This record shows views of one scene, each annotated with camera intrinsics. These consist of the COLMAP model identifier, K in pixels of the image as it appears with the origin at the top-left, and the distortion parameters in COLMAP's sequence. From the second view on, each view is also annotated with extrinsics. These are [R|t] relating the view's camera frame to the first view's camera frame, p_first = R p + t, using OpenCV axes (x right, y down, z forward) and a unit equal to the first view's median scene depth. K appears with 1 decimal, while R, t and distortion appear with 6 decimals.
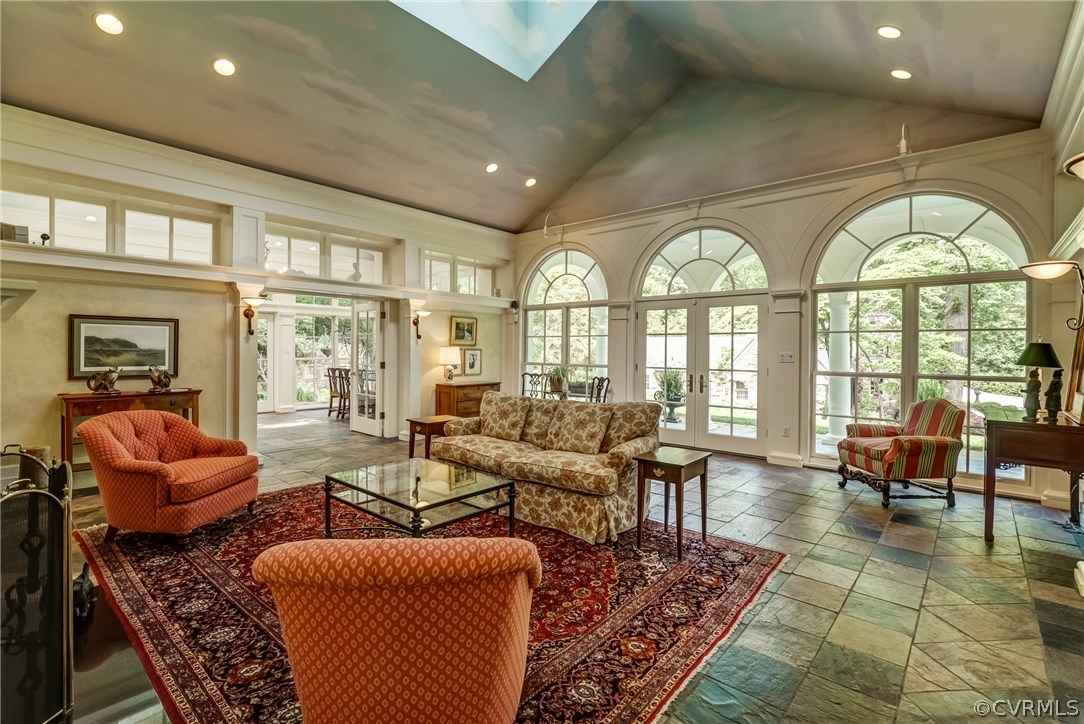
lens RADIAL K [[493.6, 0, 535.1], [0, 493.6, 358.7], [0, 0, 1]] dist [-0.002043, -0.000286]
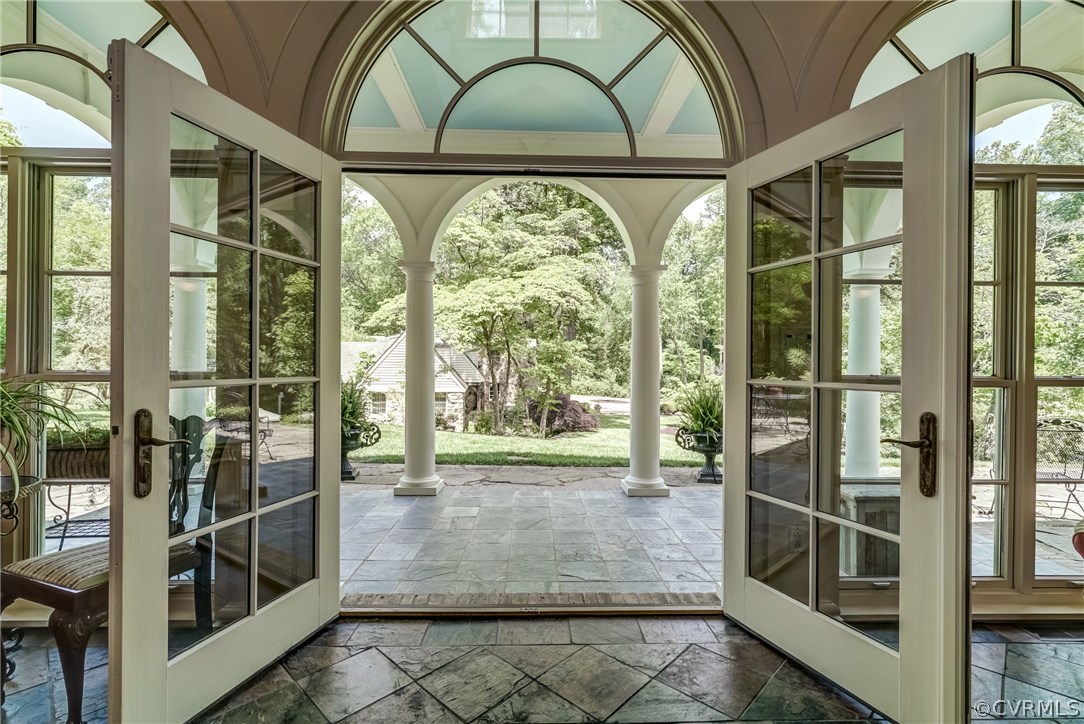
lens RADIAL K [[493.6, 0, 535.1], [0, 493.6, 358.7], [0, 0, 1]] dist [-0.002043, -0.000286]
pose [[0.728395, 0.001689, 0.685155, 0.084885], [0.012369, 0.999802, -0.015614, 0.011622], [-0.685045, 0.019848, 0.728230, 0.664553]]
